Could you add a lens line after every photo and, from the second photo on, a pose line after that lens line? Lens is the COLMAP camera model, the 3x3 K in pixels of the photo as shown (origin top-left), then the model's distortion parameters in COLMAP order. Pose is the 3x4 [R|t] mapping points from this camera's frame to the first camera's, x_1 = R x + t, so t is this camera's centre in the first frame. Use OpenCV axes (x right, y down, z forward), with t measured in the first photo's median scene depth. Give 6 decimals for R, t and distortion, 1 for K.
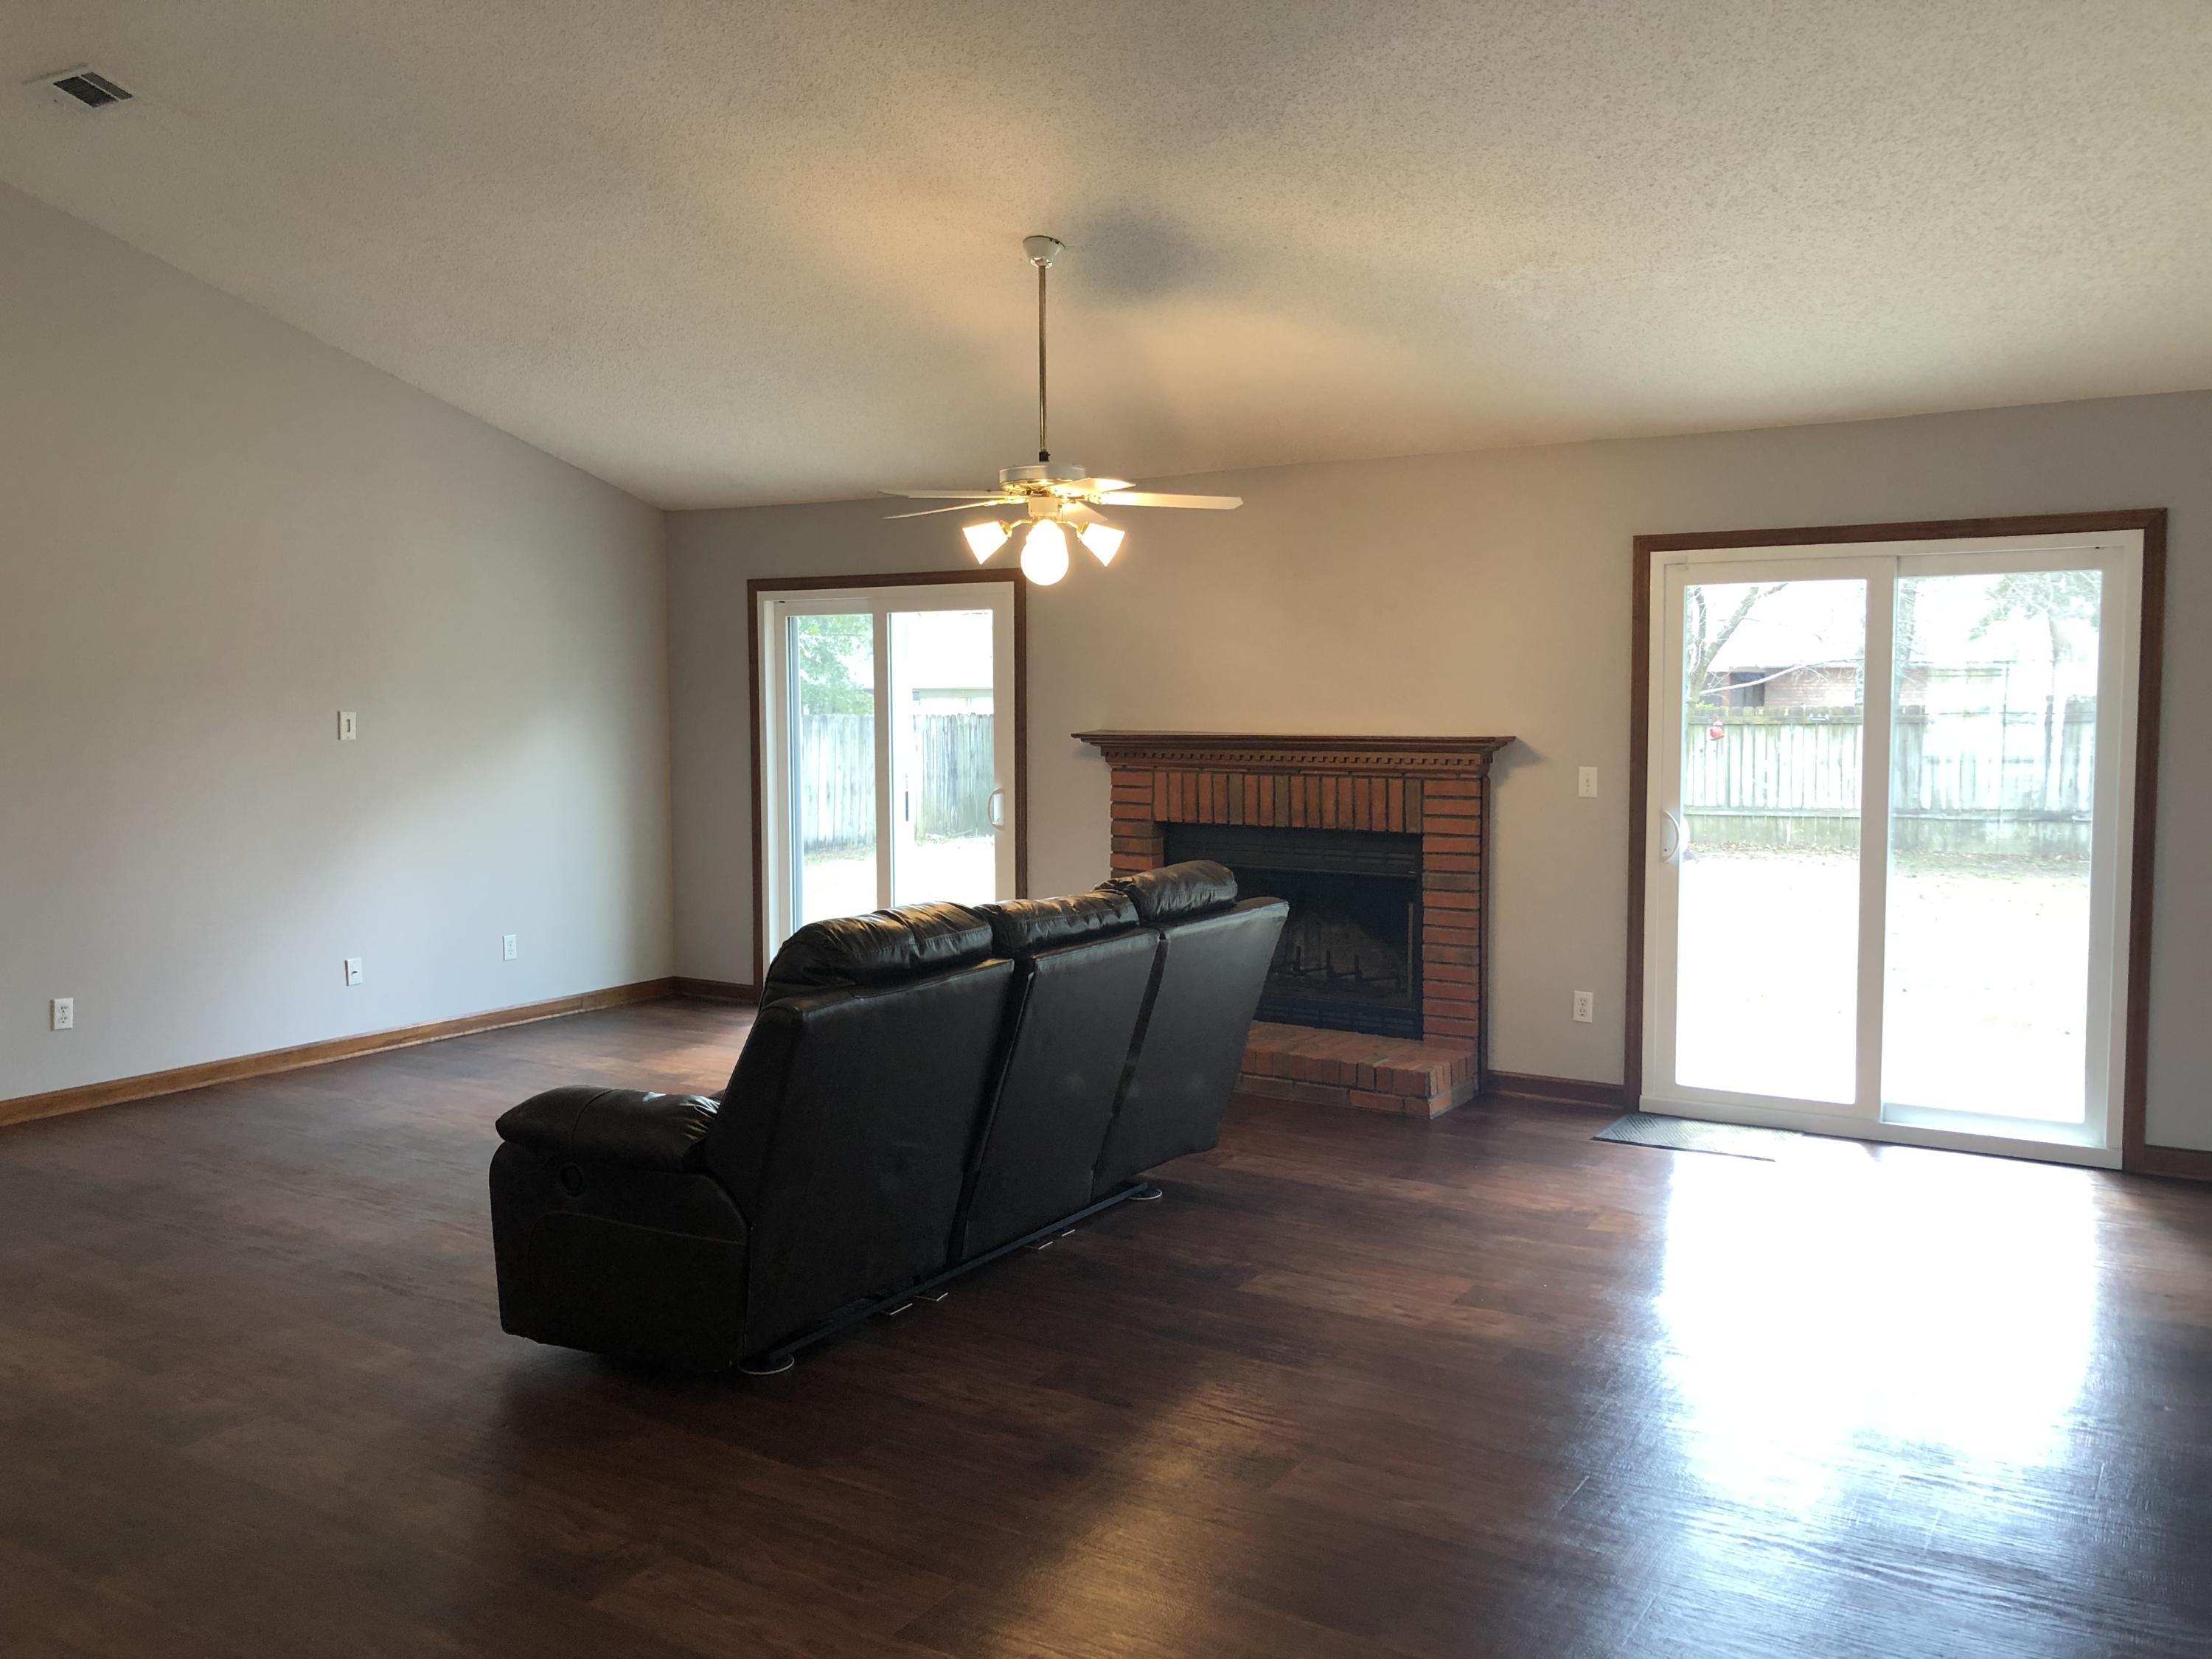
lens RADIAL K [[1764.5, 0, 1096.5], [0, 1764.5, 838.2], [0, 0, 1]] dist [0.002969, 0.001679]
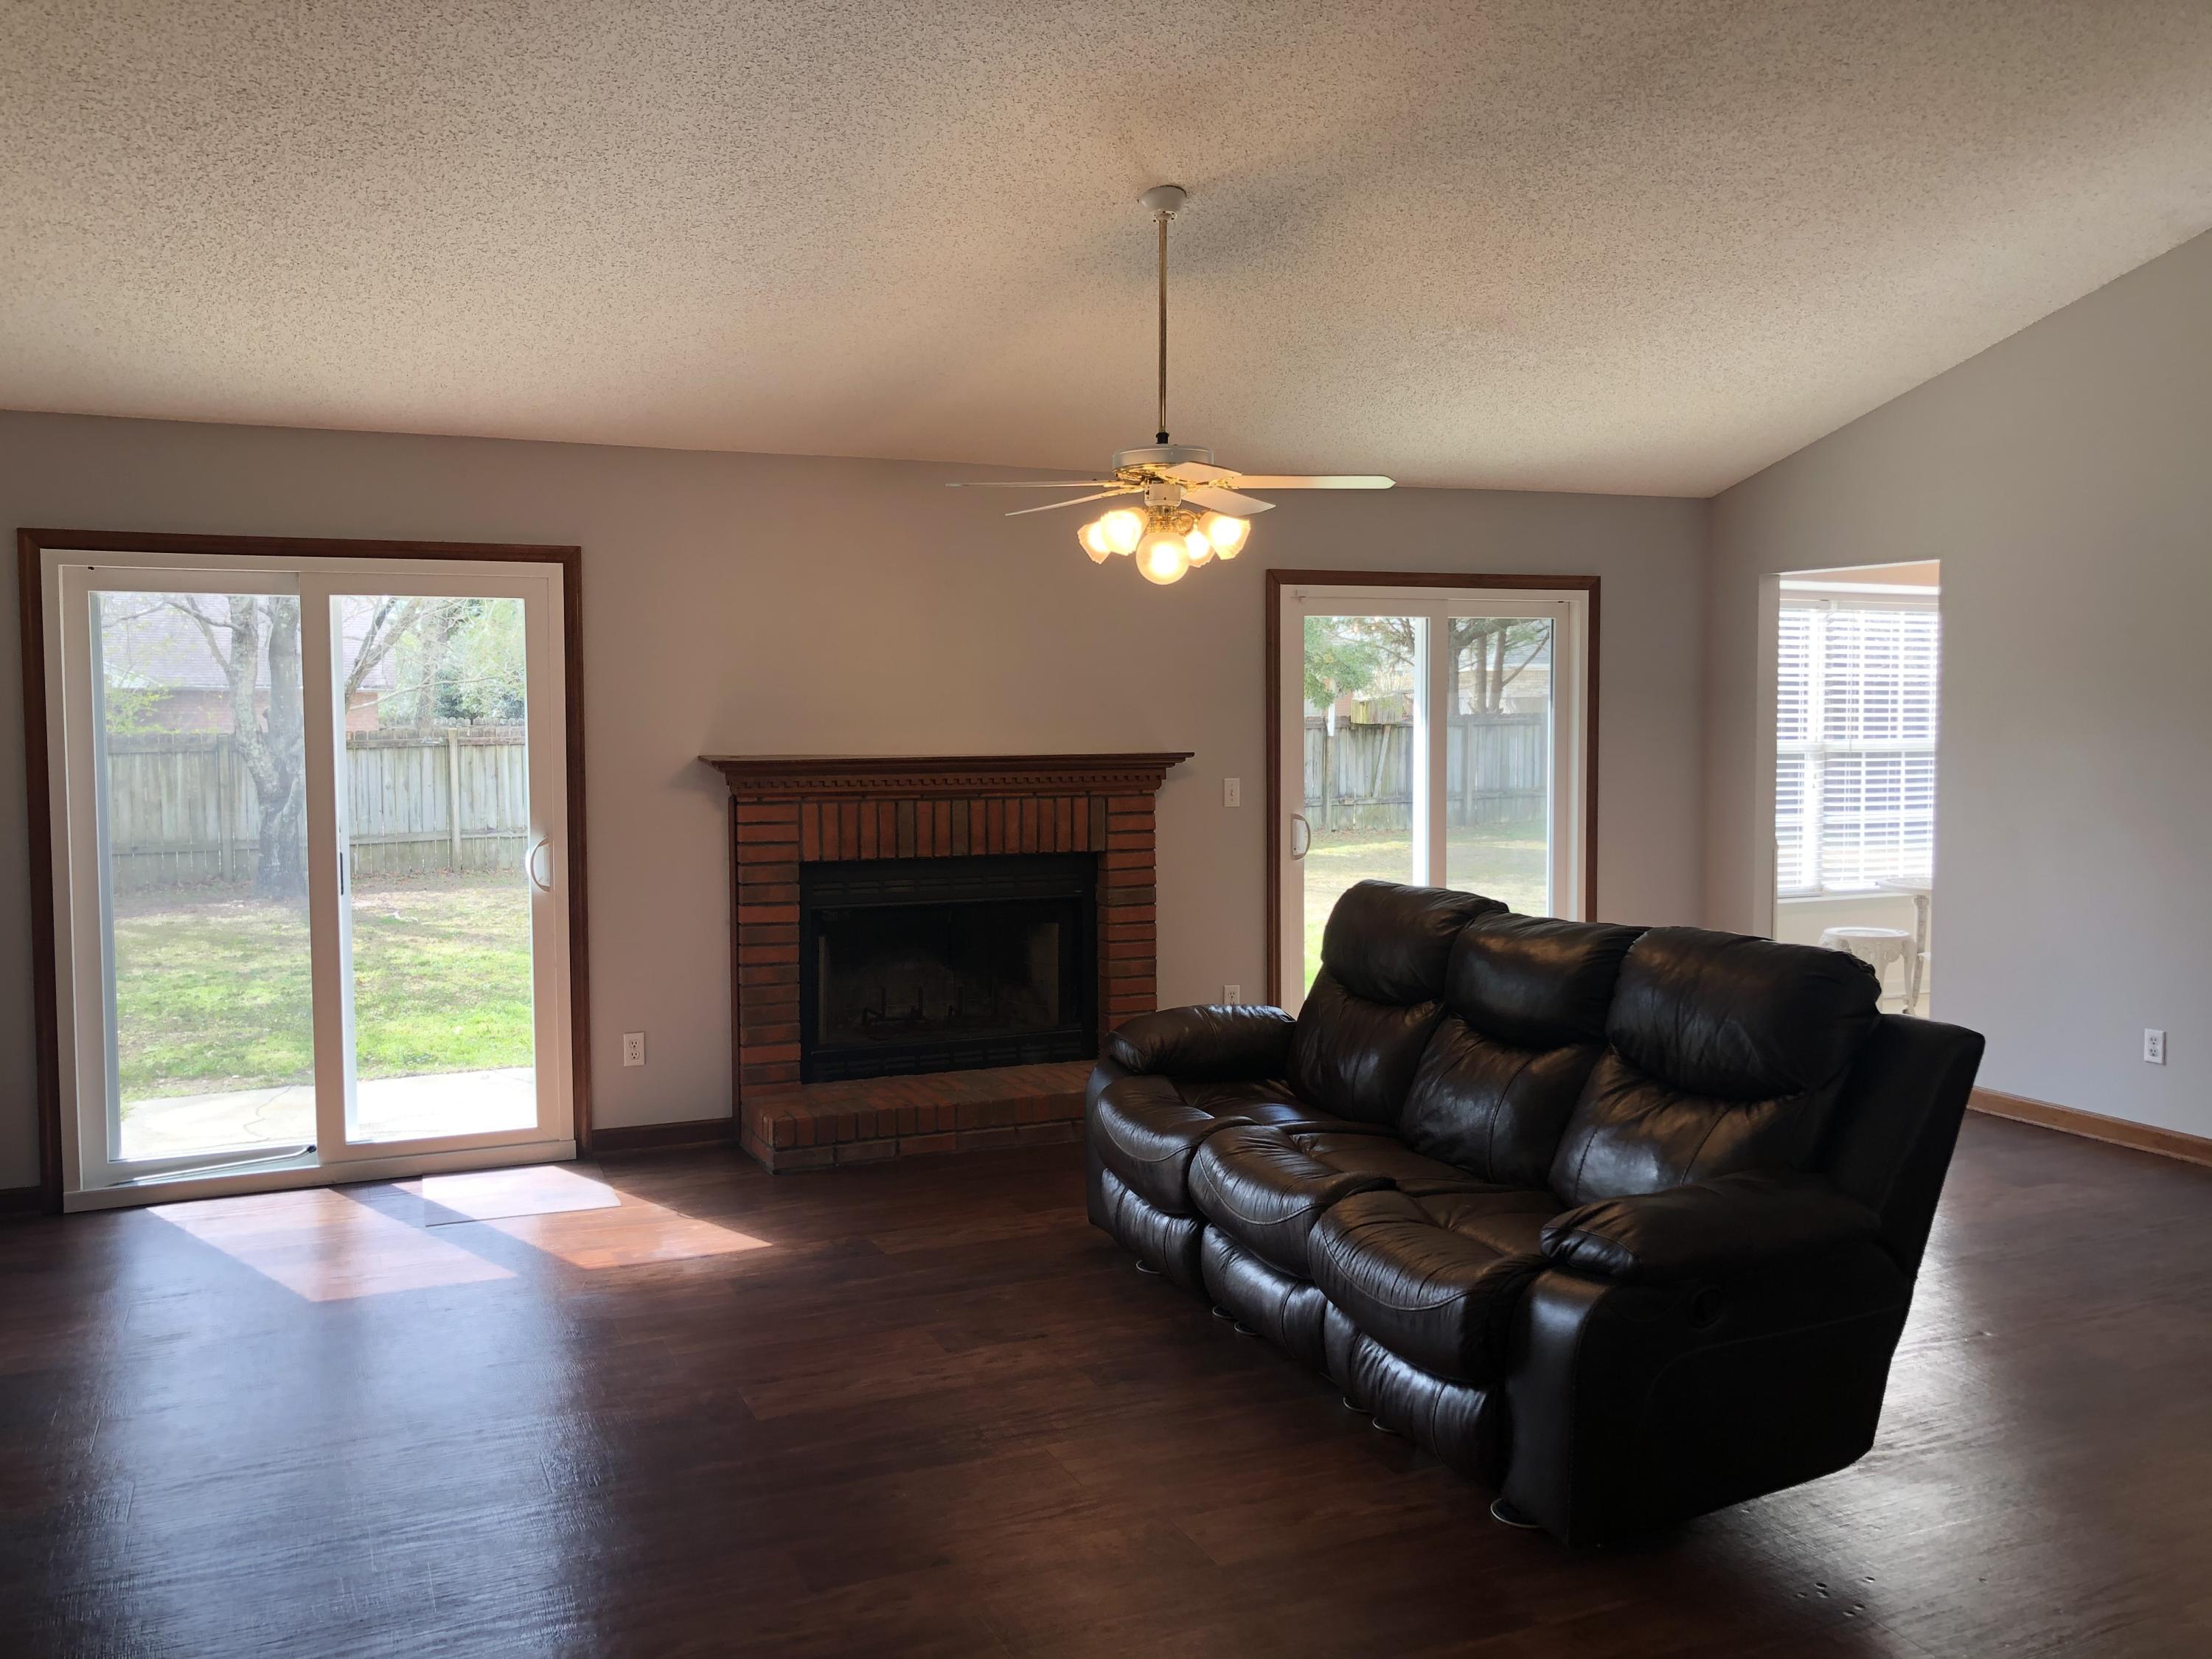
lens RADIAL K [[1764.5, 0, 1187.2], [0, 1764.5, 862.4], [0, 0, 1]] dist [0.002969, 0.001679]
pose [[0.552831, -0.072200, 0.830160, -0.594049], [0.071496, 0.996675, 0.039070, -0.030733], [-0.830221, 0.037754, 0.556155, 0.393335]]
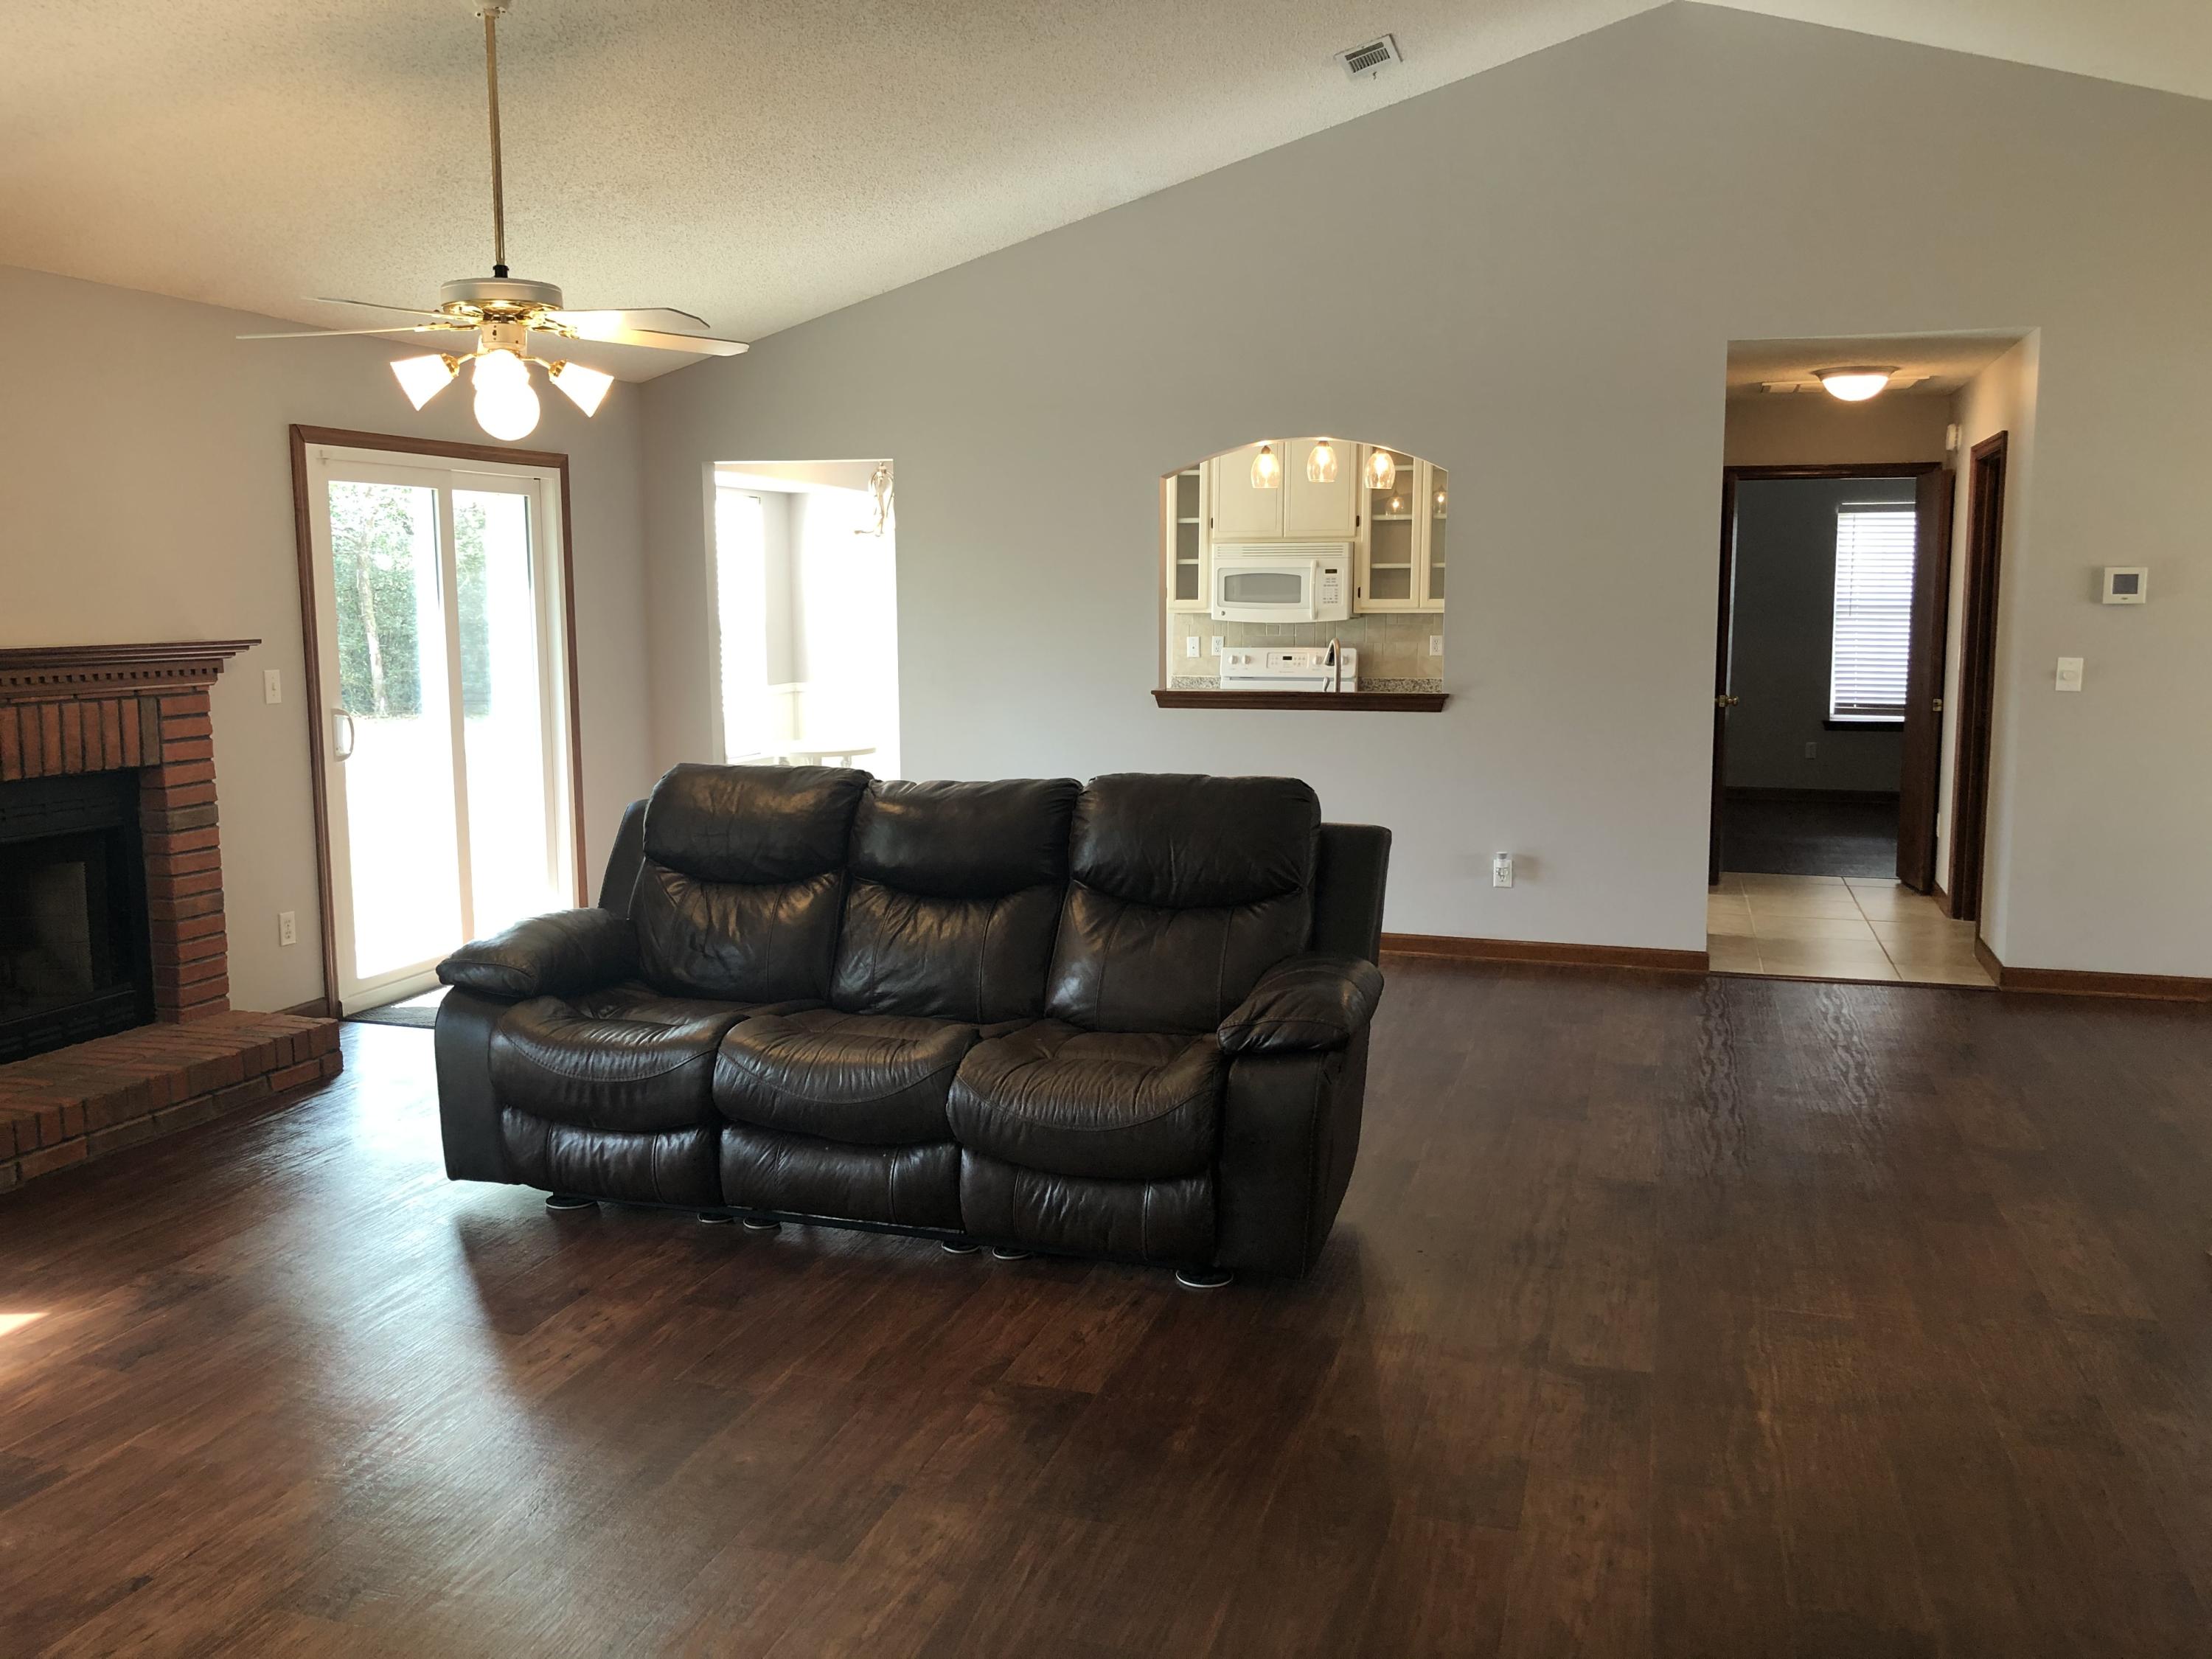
lens RADIAL K [[1764.5, 0, 1112.1], [0, 1764.5, 816.7], [0, 0, 1]] dist [0.002969, 0.001679]
pose [[-0.229158, -0.118349, 0.966168, -0.668835], [0.087746, 0.986028, 0.141594, -0.053023], [-0.969426, 0.117225, -0.215571, 0.727952]]
